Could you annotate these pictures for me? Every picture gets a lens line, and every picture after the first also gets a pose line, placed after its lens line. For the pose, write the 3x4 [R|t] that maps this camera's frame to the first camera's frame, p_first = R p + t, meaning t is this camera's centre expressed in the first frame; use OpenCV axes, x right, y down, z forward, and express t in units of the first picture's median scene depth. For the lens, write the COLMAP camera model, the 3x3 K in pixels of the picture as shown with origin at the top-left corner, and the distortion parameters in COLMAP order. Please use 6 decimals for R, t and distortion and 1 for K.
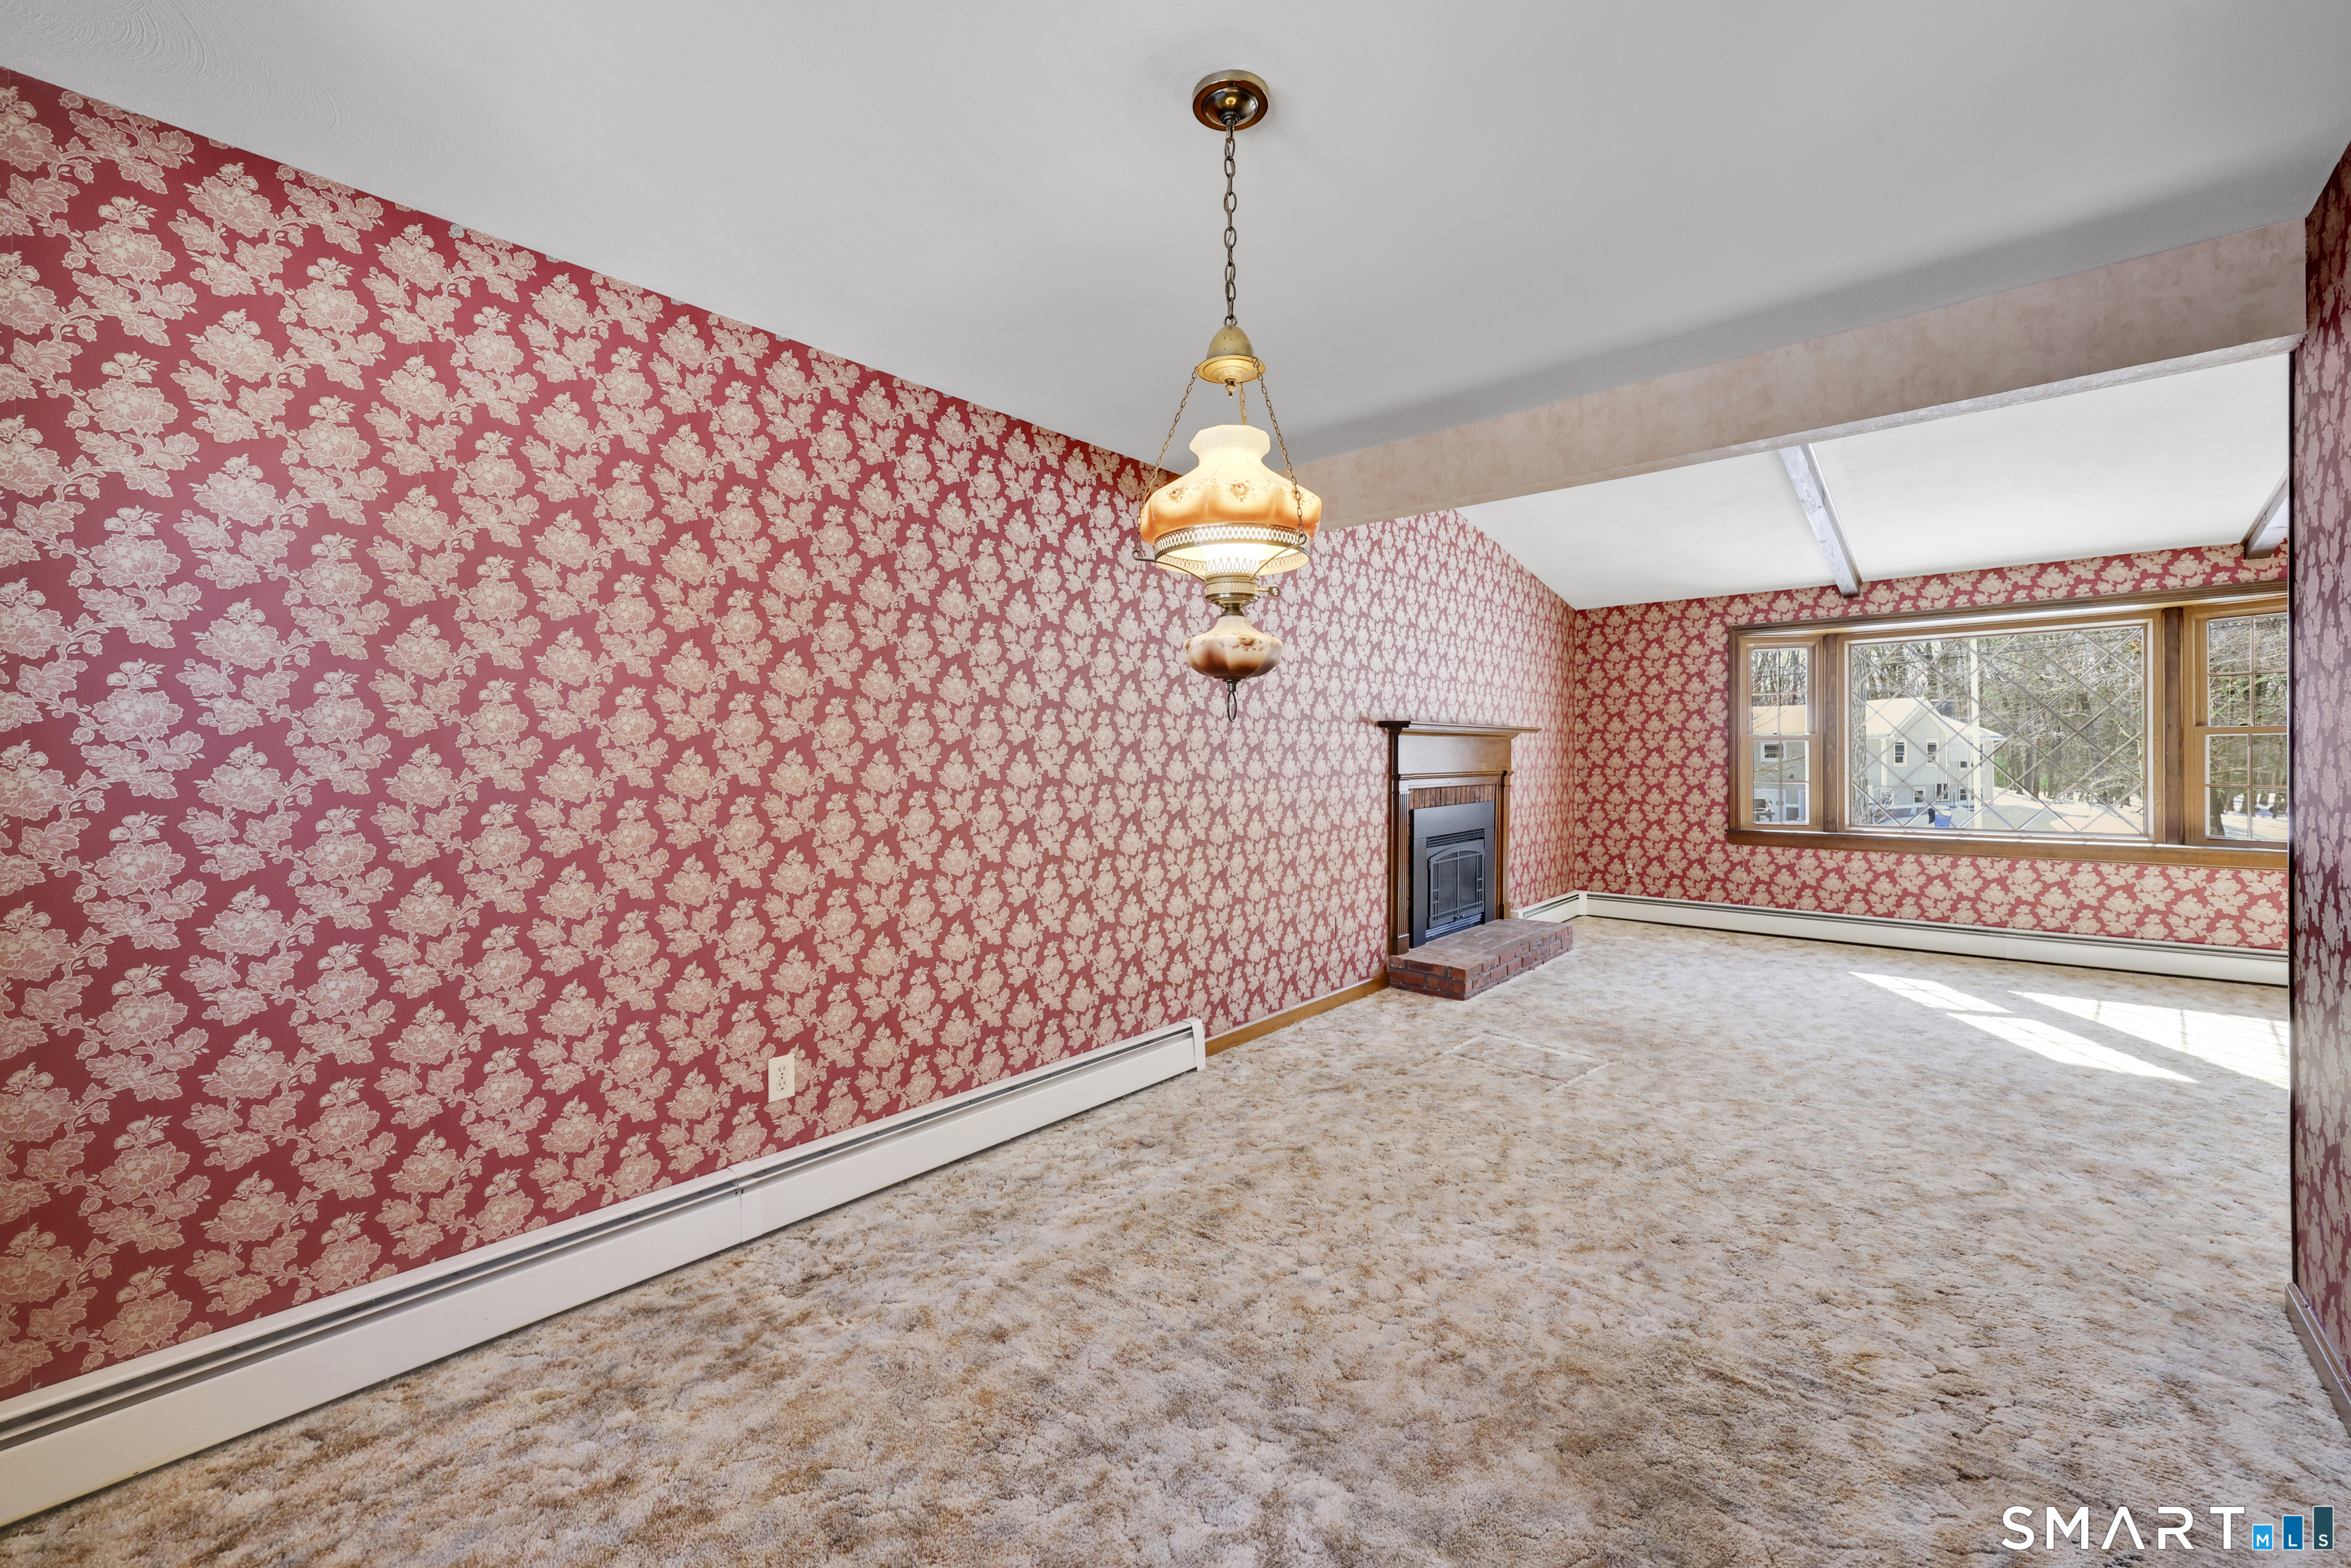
lens RADIAL K [[964.3, 0, 1170.1], [0, 964.3, 763.2], [0, 0, 1]] dist [-0.000935, -0.000200]
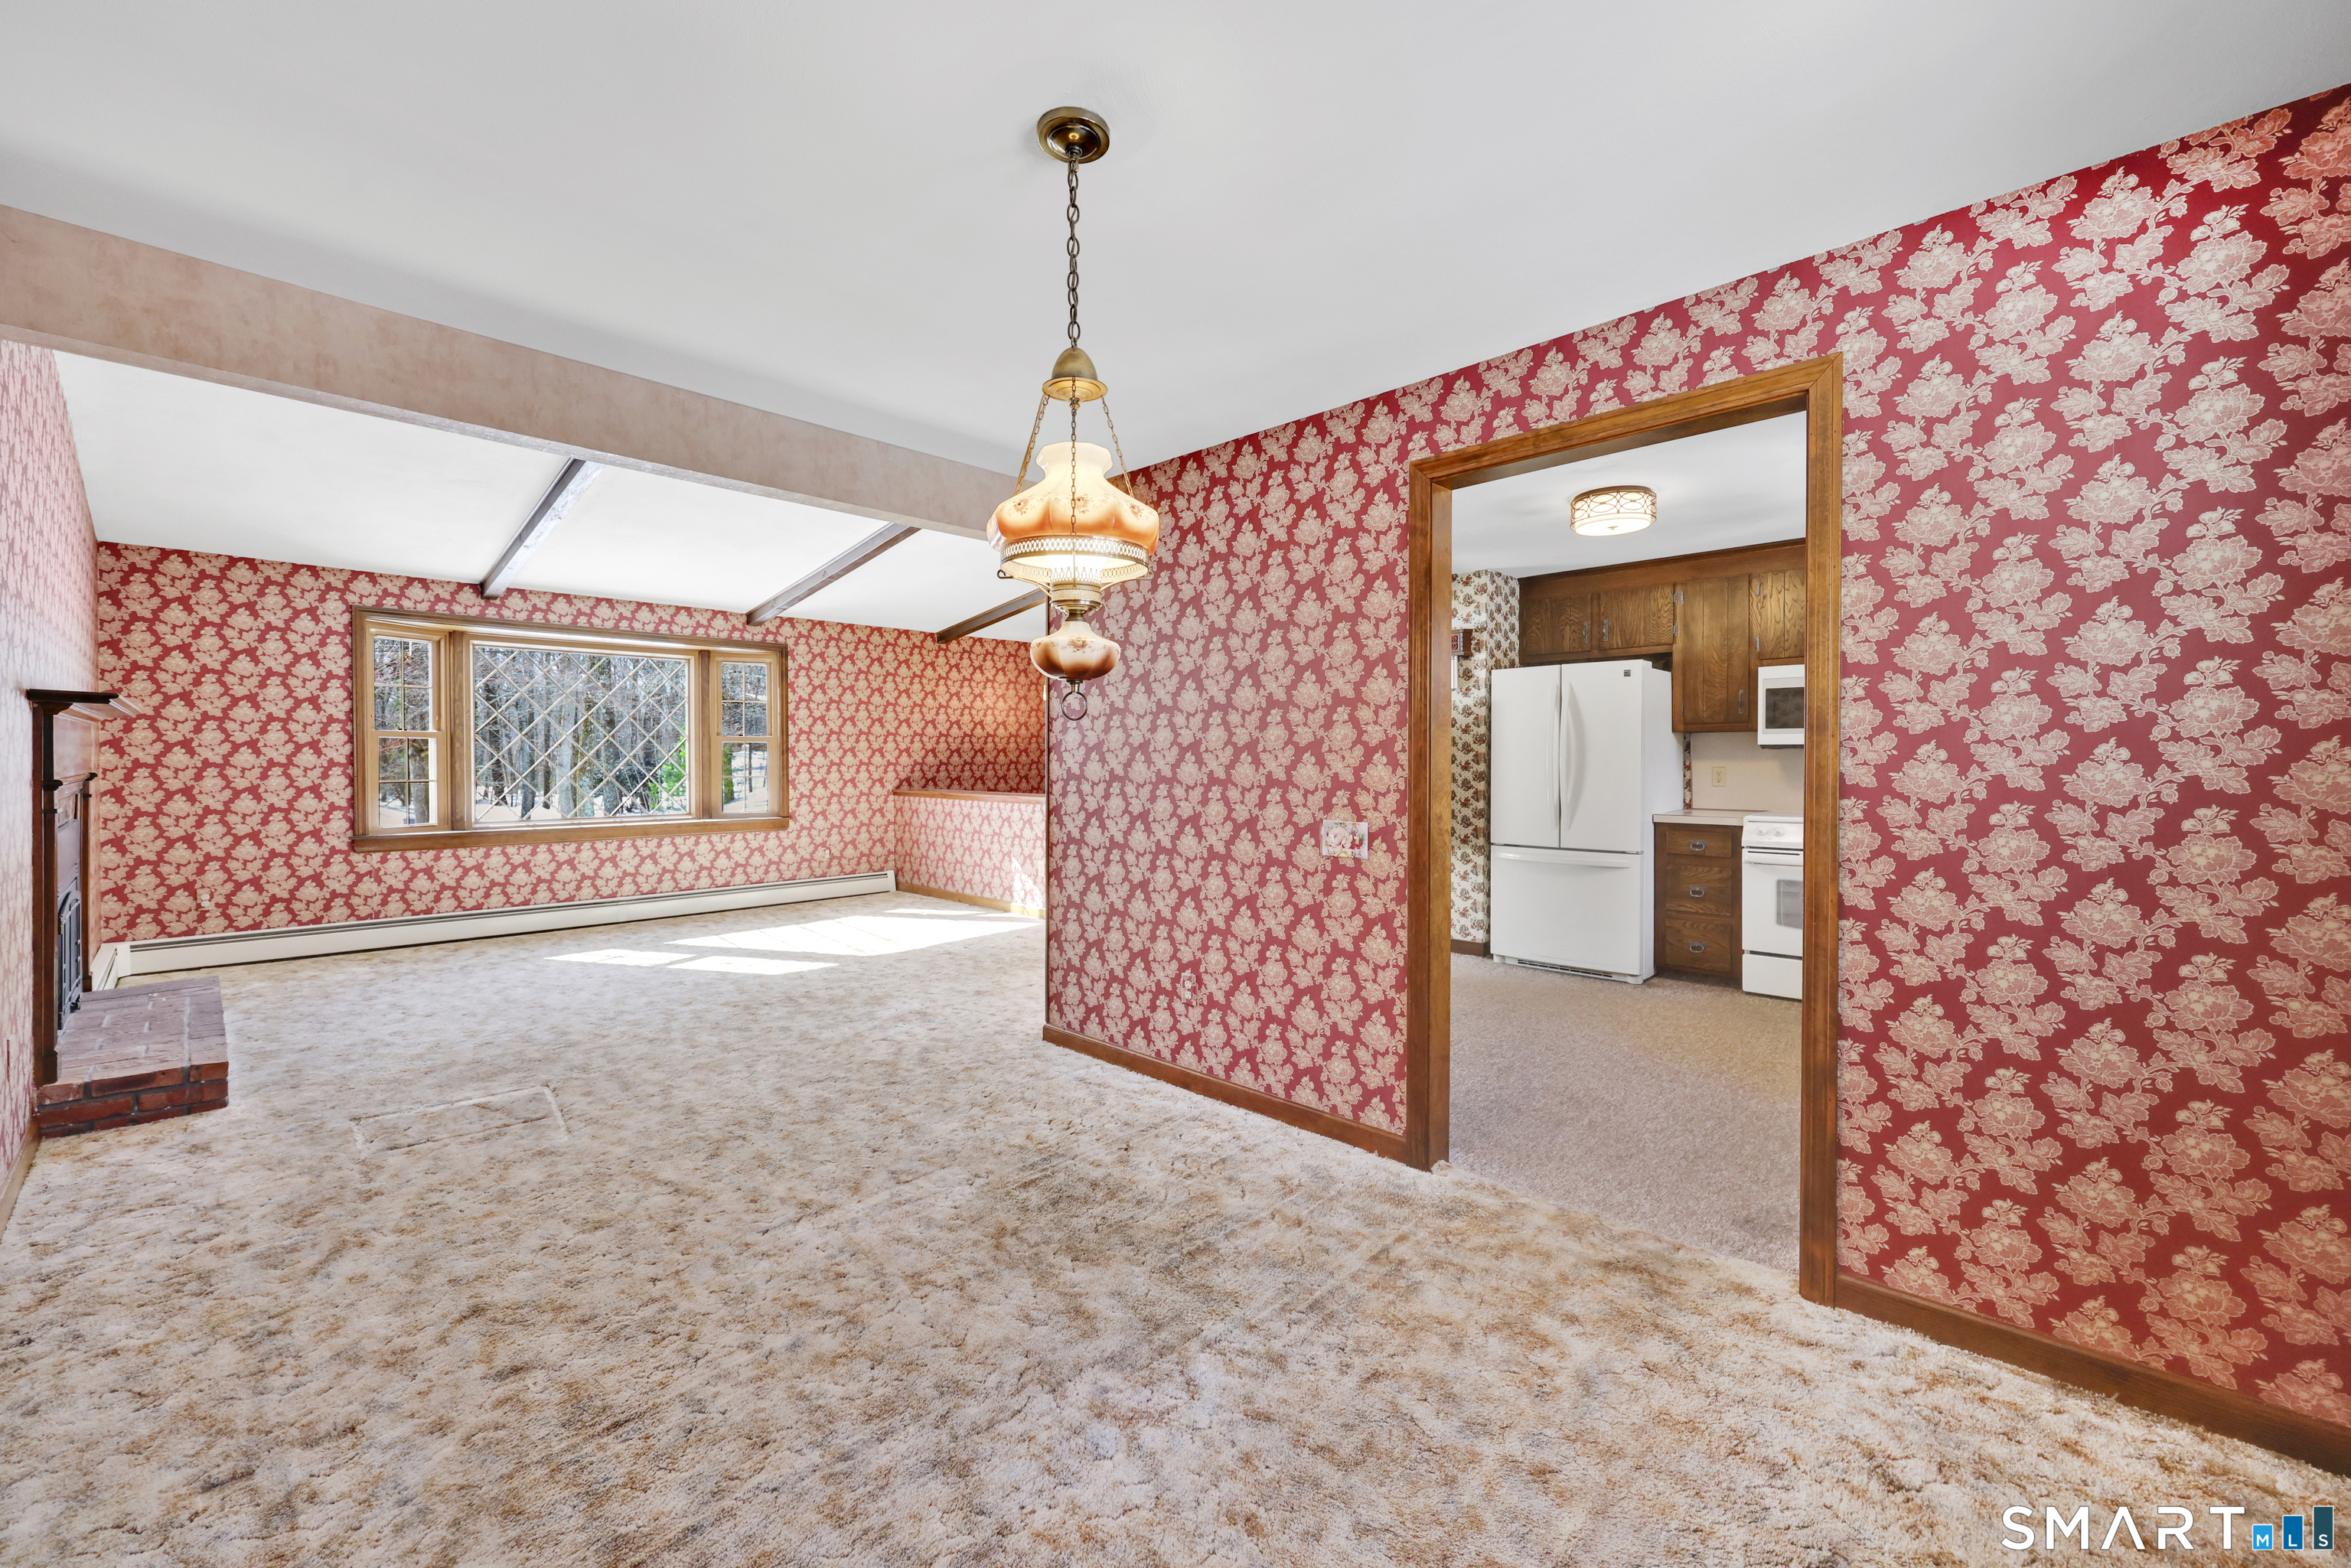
lens RADIAL K [[977.4, 0, 1135.5], [0, 977.4, 773.4], [0, 0, 1]] dist [0.010387, -0.000147]
pose [[0.041217, -0.013117, 0.999064, -0.457150], [-0.000023, 0.999914, 0.013129, -0.001390], [-0.999150, -0.000564, 0.041213, 0.399052]]
